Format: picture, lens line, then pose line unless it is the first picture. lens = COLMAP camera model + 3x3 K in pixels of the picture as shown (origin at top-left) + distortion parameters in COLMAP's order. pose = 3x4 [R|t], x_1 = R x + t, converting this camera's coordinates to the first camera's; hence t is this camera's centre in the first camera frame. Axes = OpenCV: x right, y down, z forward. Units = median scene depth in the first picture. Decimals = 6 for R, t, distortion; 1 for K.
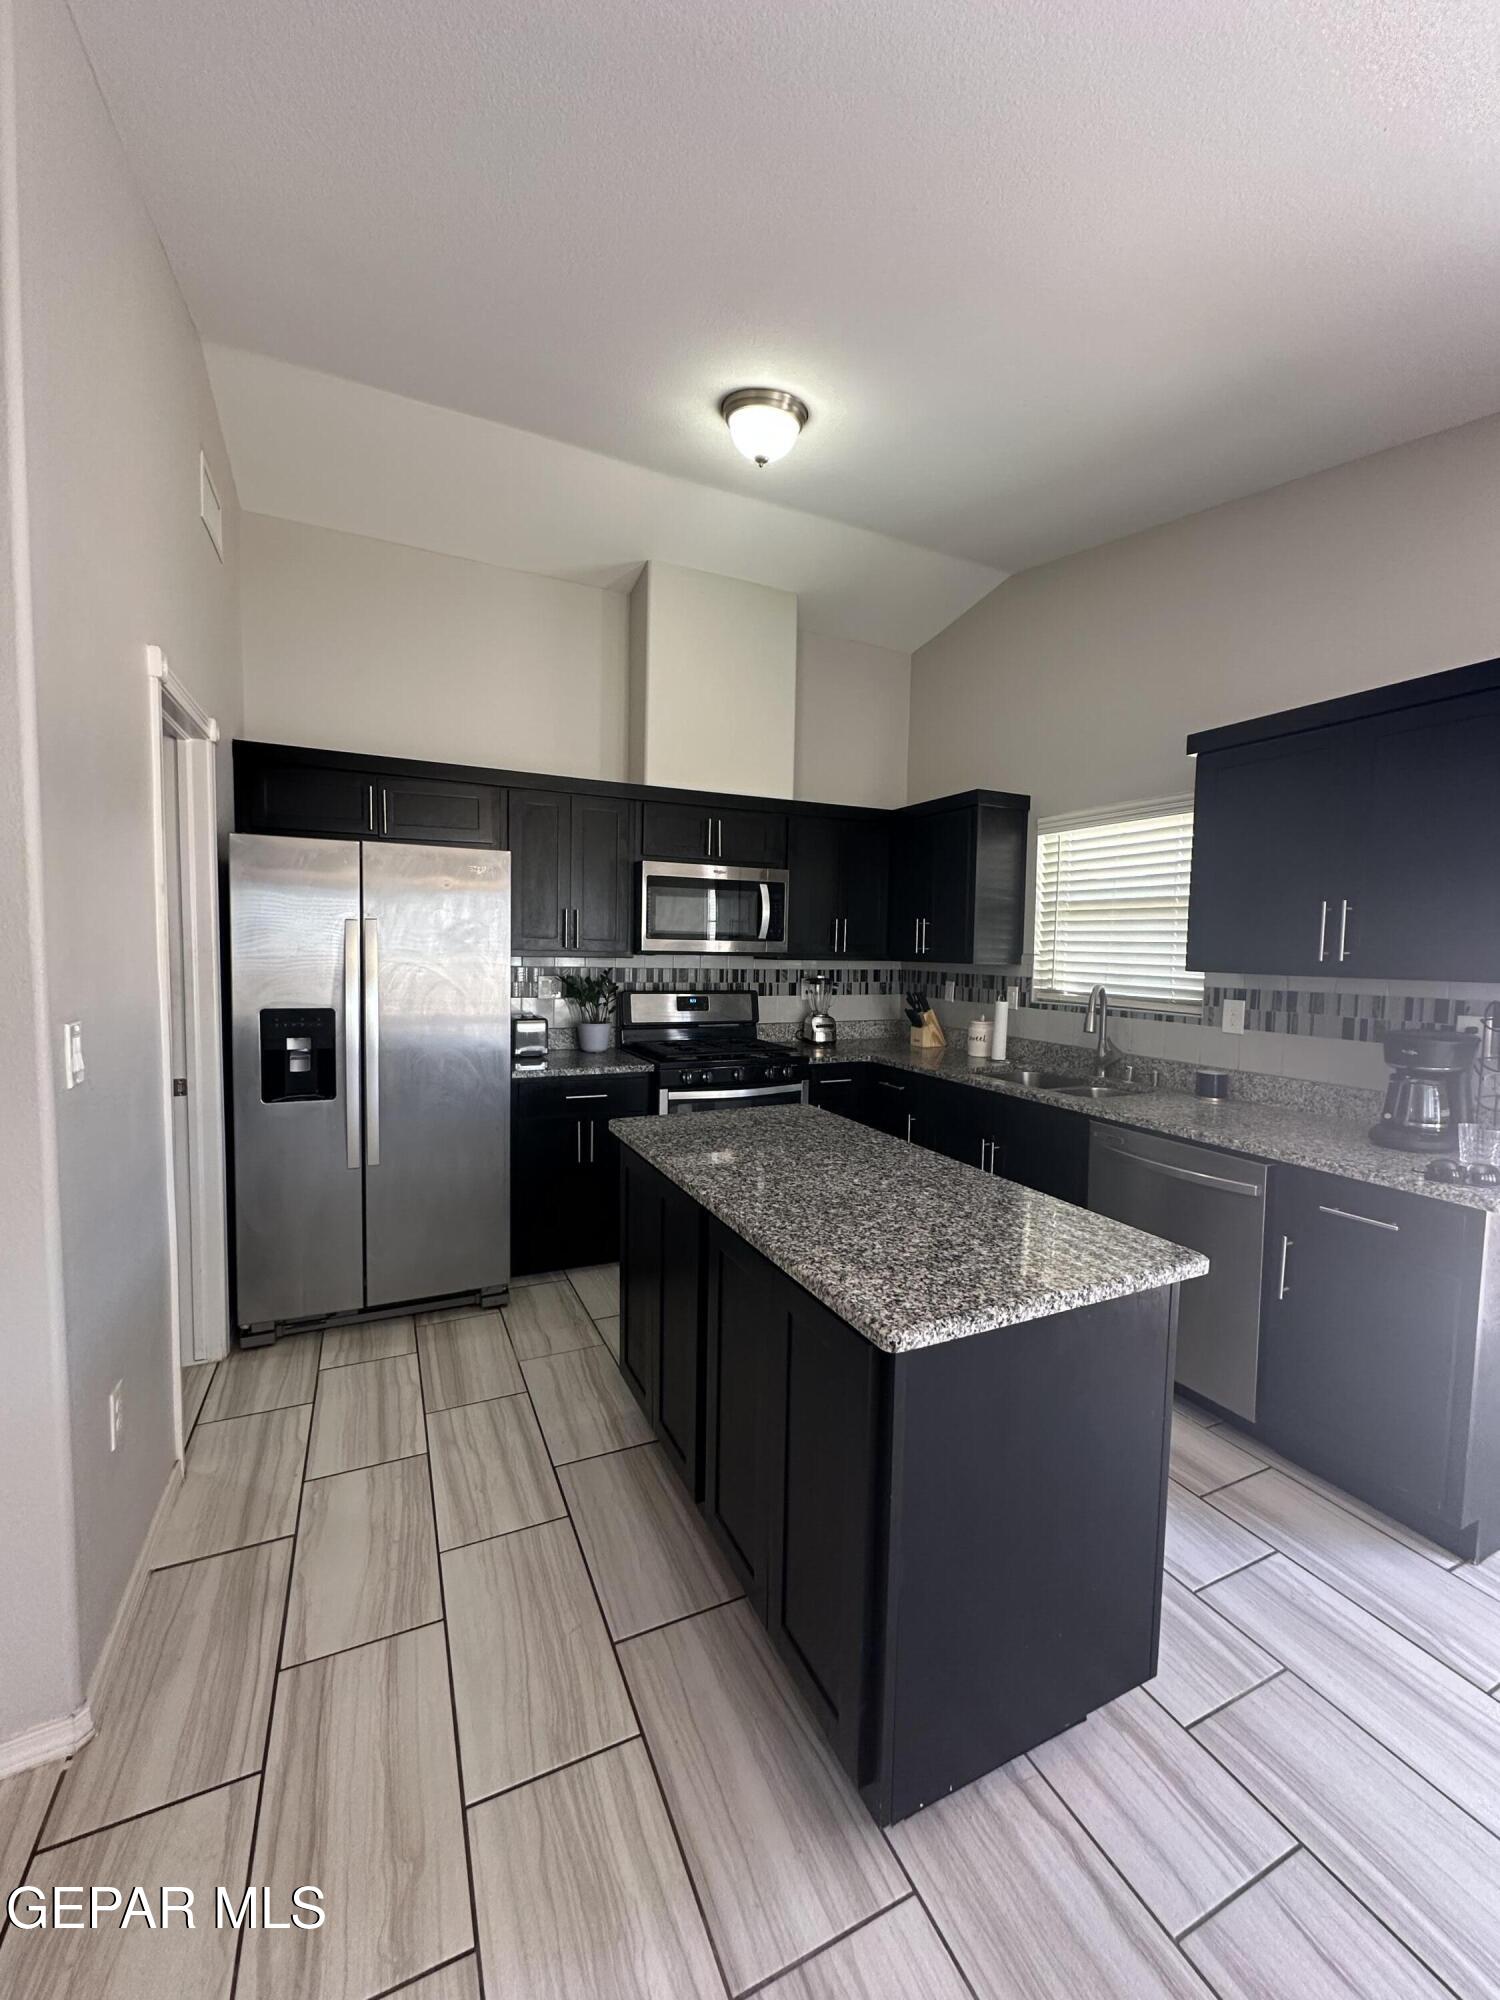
lens RADIAL K [[796.0, 0, 752.9], [0, 796.0, 998.1], [0, 0, 1]] dist [-0.007556, 0.002151]
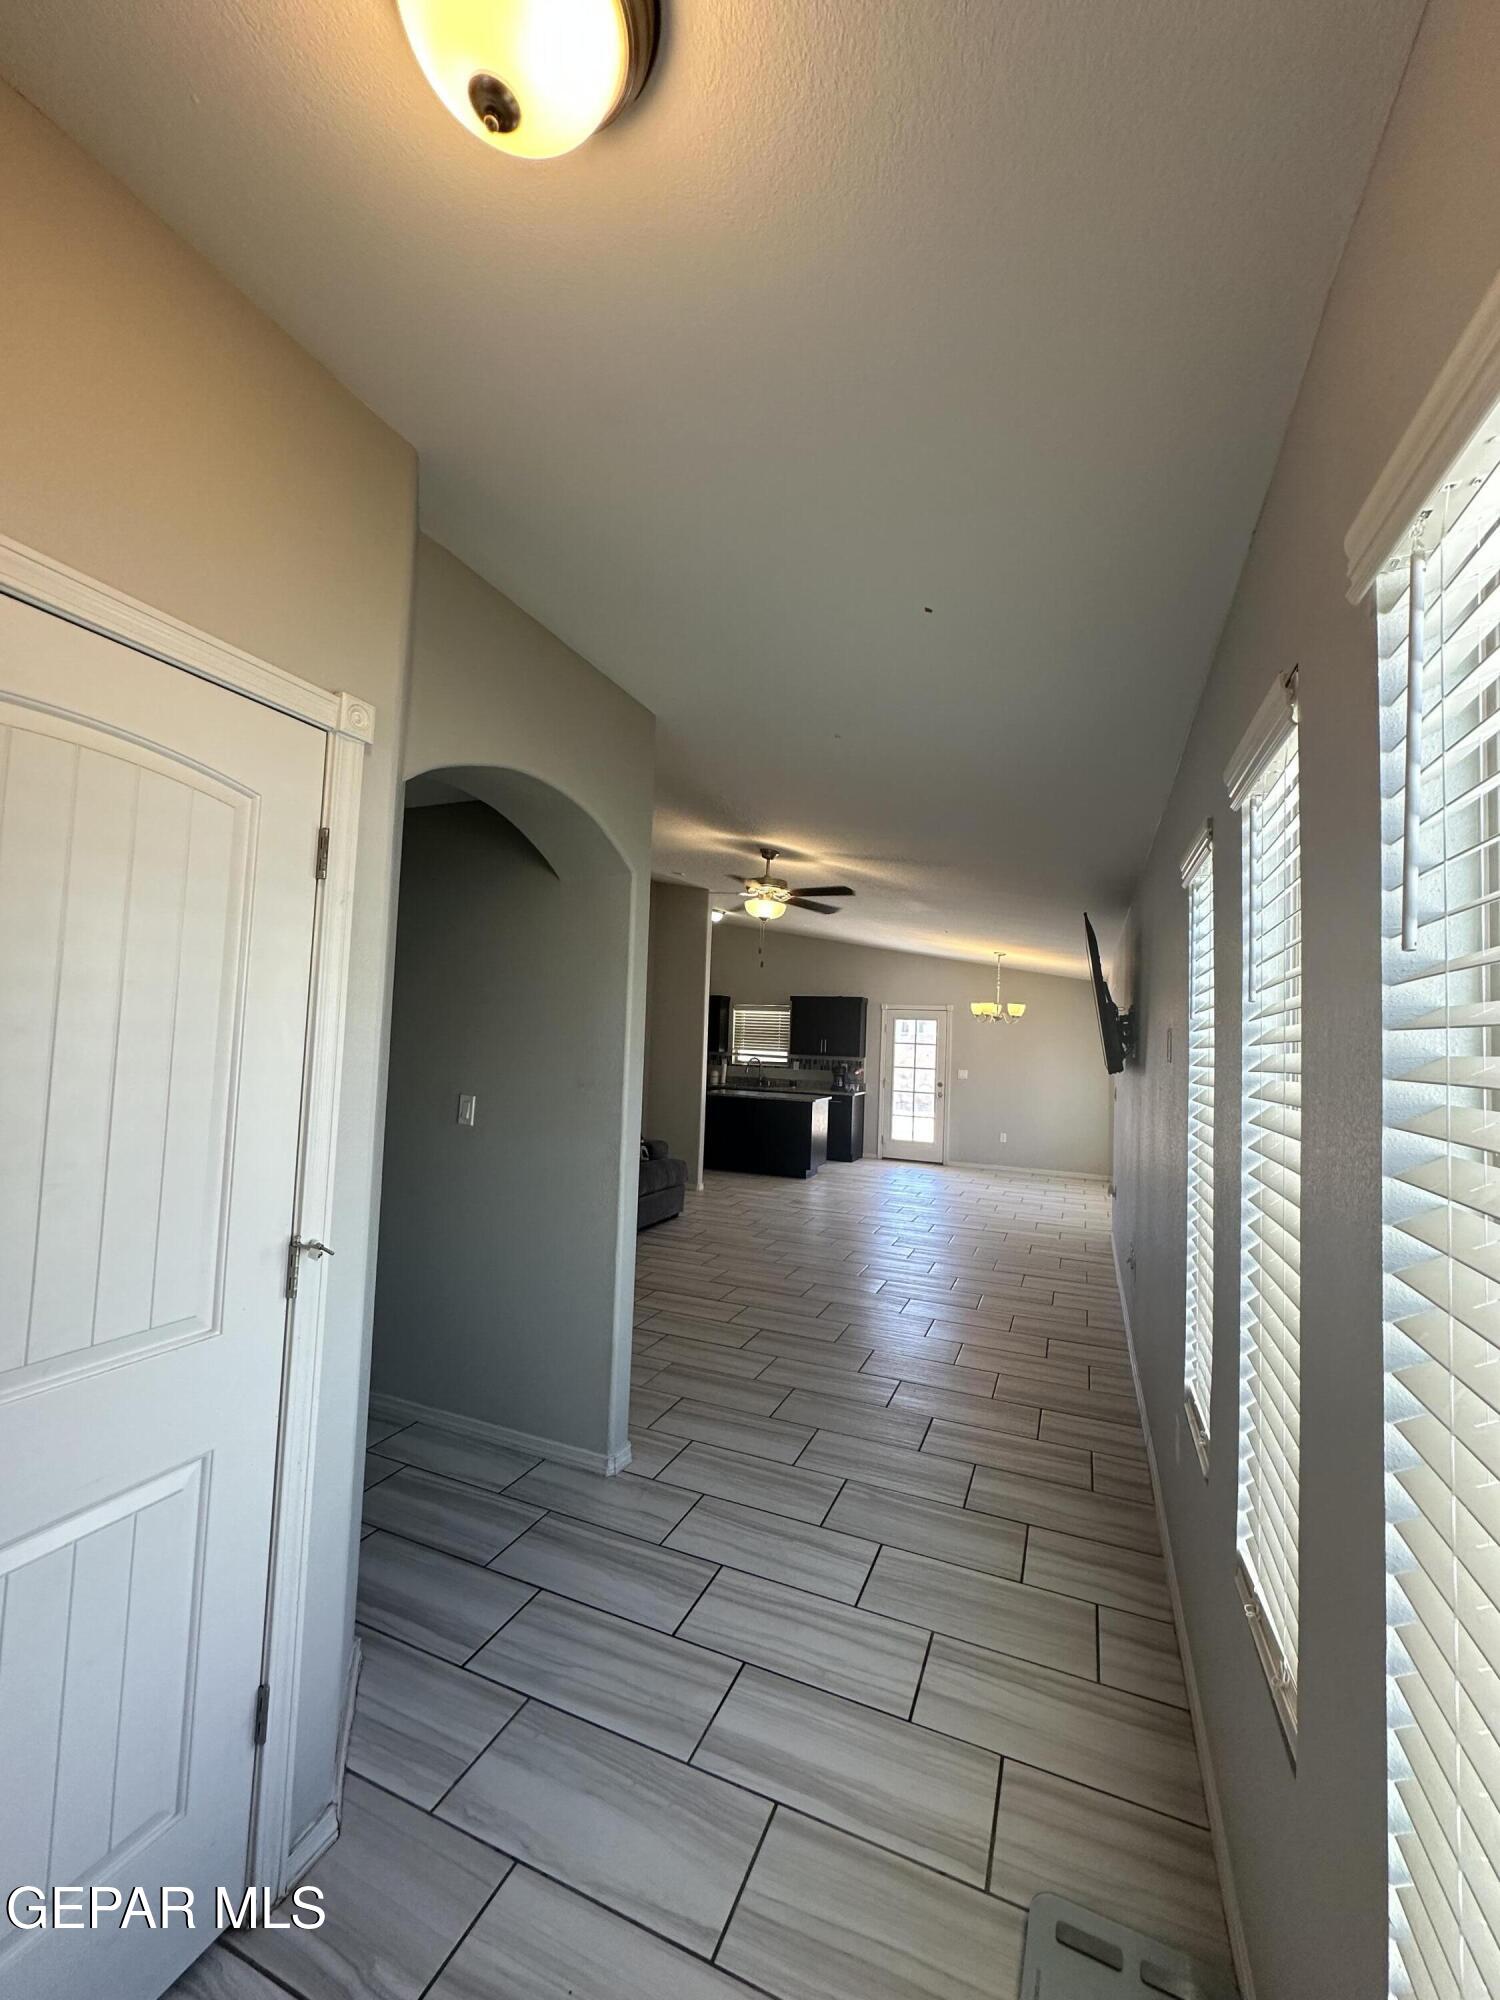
lens RADIAL K [[796.0, 0, 752.9], [0, 796.0, 998.1], [0, 0, 1]] dist [-0.007556, 0.002151]
pose [[0.738214, 0.046041, 0.672994, -1.659136], [0.020177, 0.995715, -0.090252, 0.030299], [-0.674265, 0.080205, 0.734121, -1.320074]]
